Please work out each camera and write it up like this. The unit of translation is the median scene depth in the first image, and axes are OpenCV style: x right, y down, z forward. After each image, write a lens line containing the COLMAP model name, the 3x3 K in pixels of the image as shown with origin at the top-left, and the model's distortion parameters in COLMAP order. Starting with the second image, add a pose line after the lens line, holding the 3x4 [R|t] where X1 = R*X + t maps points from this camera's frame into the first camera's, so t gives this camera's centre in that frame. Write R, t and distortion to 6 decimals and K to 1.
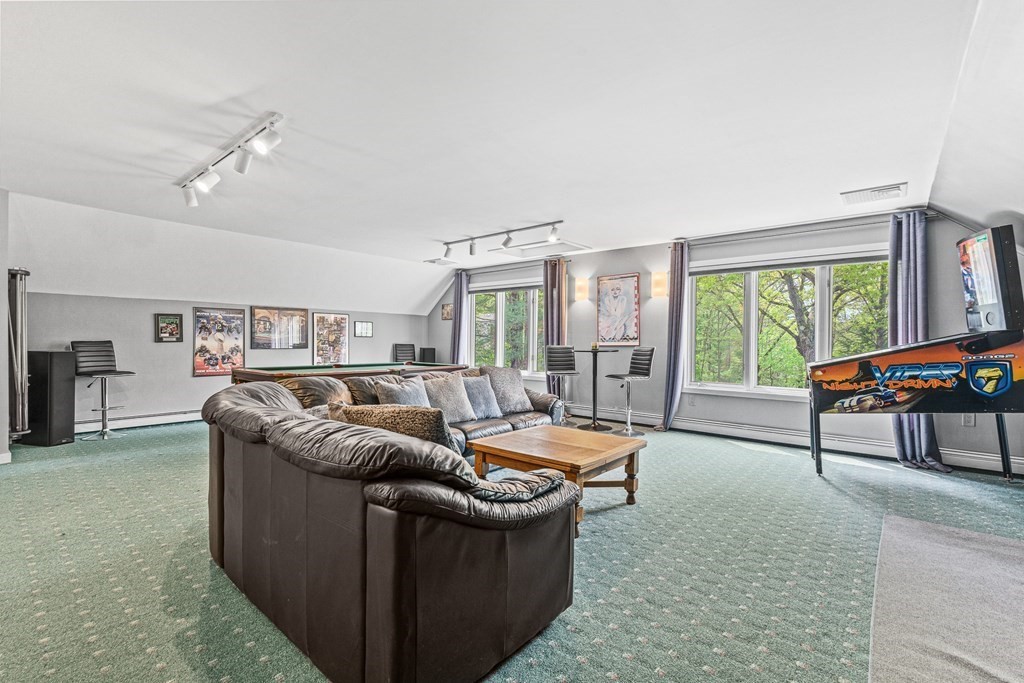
lens RADIAL K [[449.7, 0, 505.1], [0, 449.7, 342.5], [0, 0, 1]] dist [-0.002786, 0.000067]
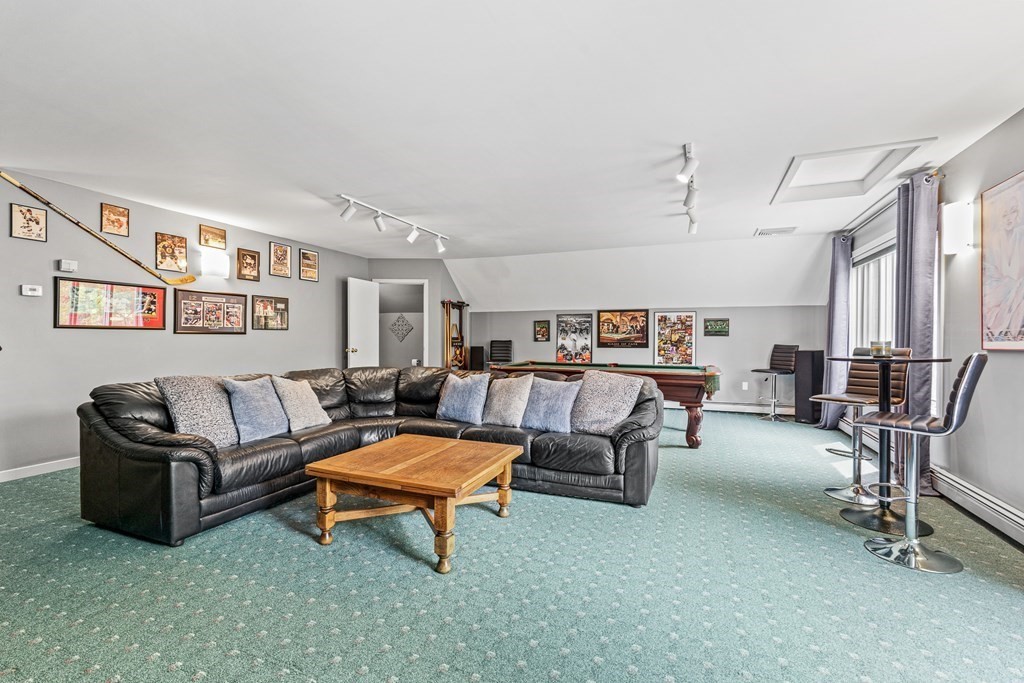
lens RADIAL K [[449.7, 0, 508.2], [0, 449.7, 340.7], [0, 0, 1]] dist [-0.002786, 0.000067]
pose [[0.318567, -0.001074, -0.947900, 0.465476], [-0.005874, 0.999978, -0.003107, 0.001918], [0.947882, 0.006558, 0.318554, 0.418055]]
